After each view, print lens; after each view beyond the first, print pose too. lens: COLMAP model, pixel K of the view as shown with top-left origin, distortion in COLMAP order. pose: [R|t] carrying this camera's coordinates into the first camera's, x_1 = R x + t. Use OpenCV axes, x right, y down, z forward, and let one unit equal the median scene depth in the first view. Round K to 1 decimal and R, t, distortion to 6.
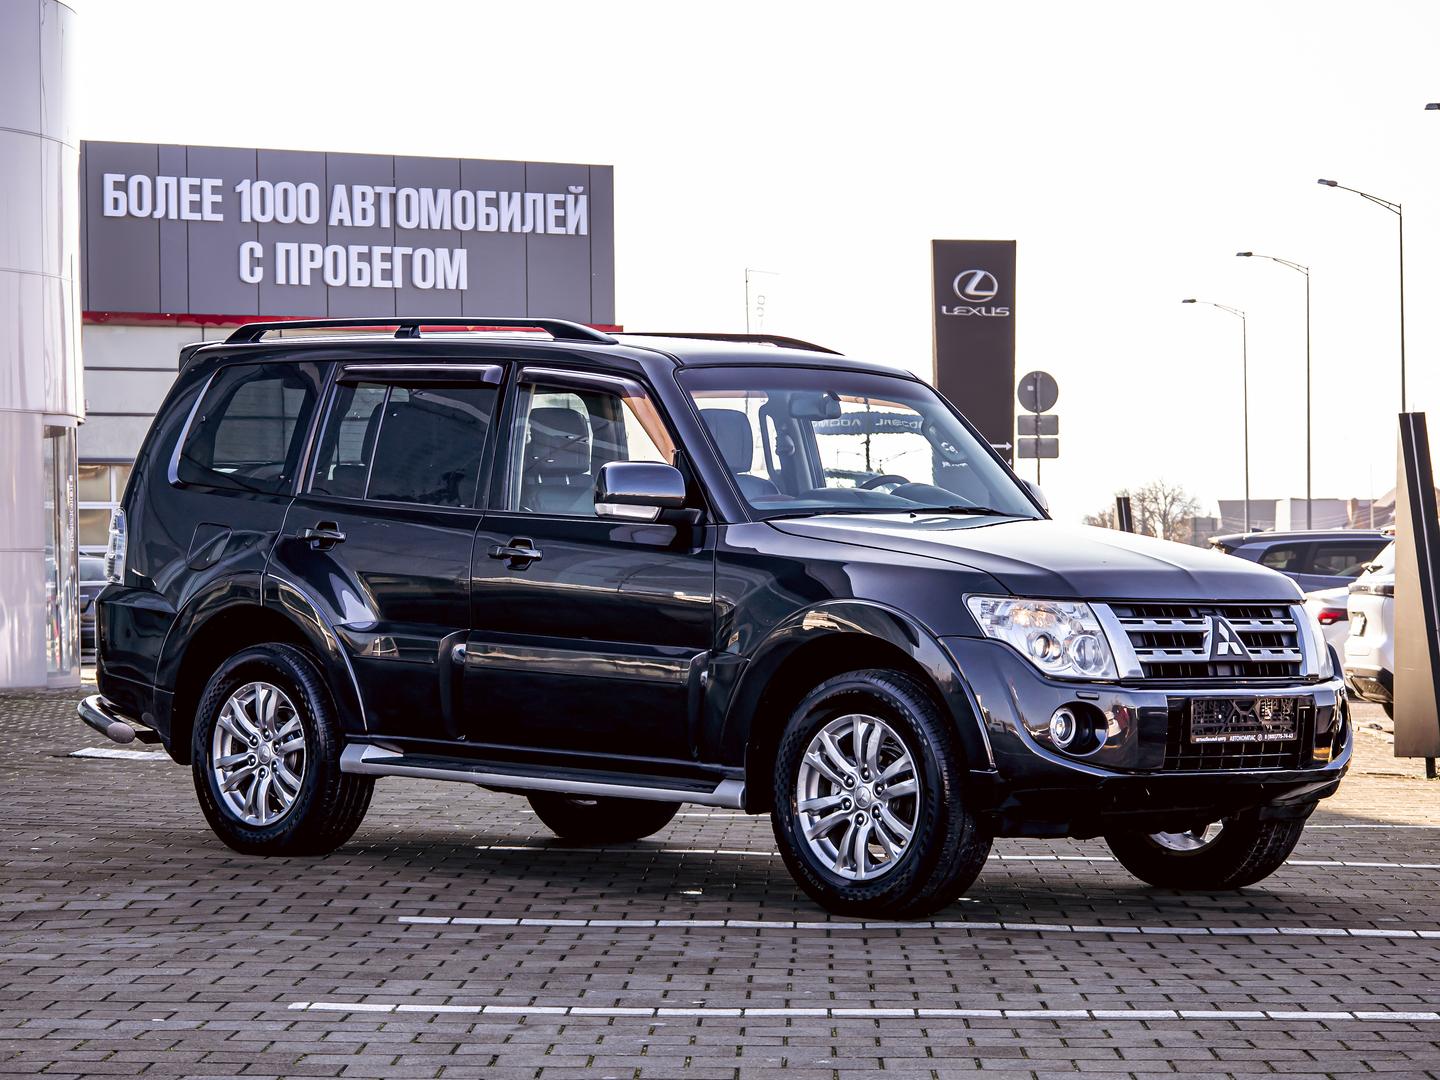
lens RADIAL K [[3257.0, 0, 720.0], [0, 3257.0, 540.0], [0, 0, 1]] dist [0.001057, -0.039028]
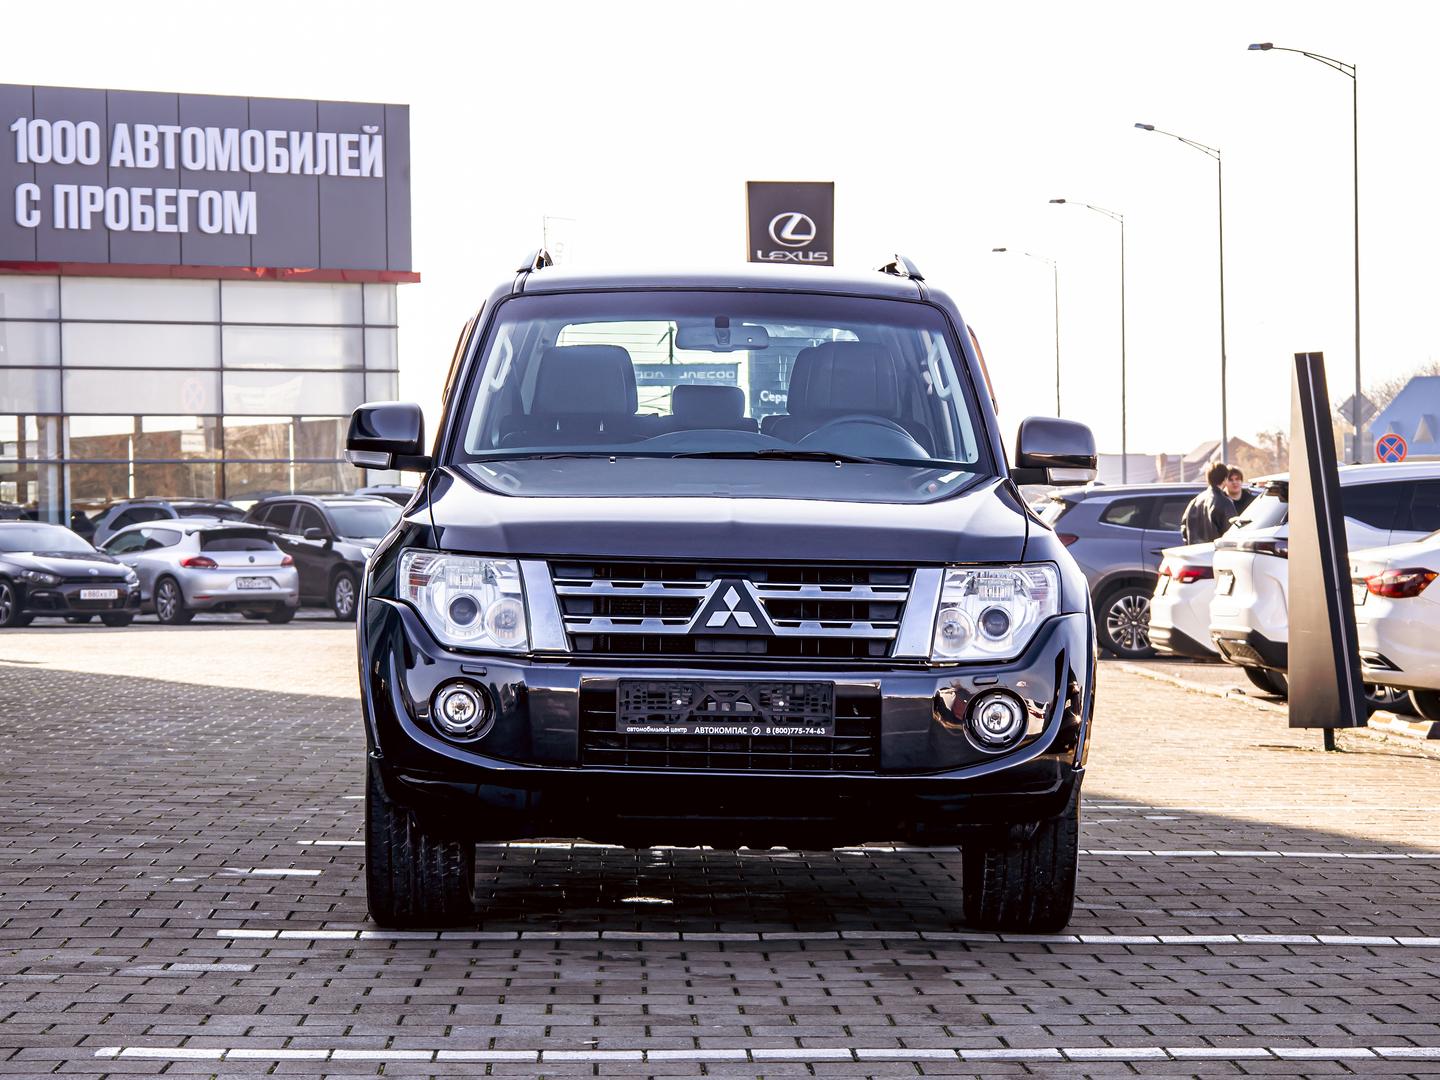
lens RADIAL K [[3145.9, 0, 604.4], [0, 3145.9, 535.4], [0, 0, 1]] dist [-0.009823, 0.089438]
pose [[0.999167, -0.003449, 0.040654, -0.030230], [0.003011, 0.999937, 0.010821, 0.003096], [-0.040689, -0.010689, 0.999115, 0.169267]]
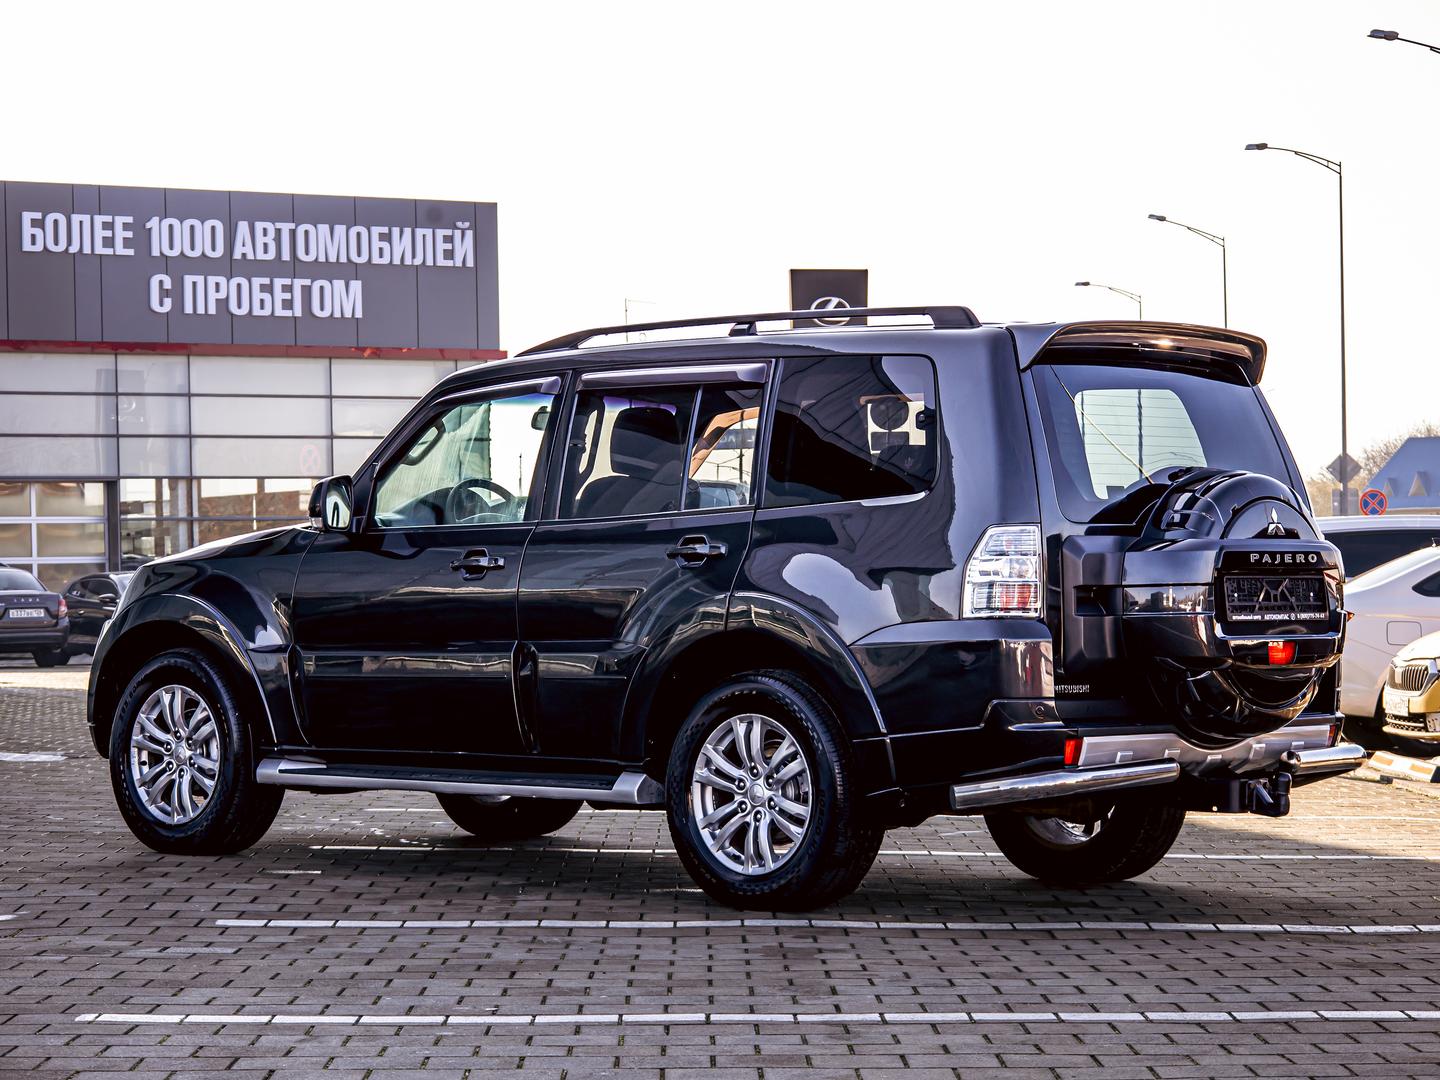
lens RADIAL K [[2868.1, 0, 720.0], [0, 2868.1, 540.0], [0, 0, 1]] dist [0.000896, 0.098647]
pose [[0.999656, -0.006661, 0.025382, 0.035975], [0.006748, 0.999972, -0.003339, 0.001488], [-0.025359, 0.003509, 0.999672, 0.102729]]
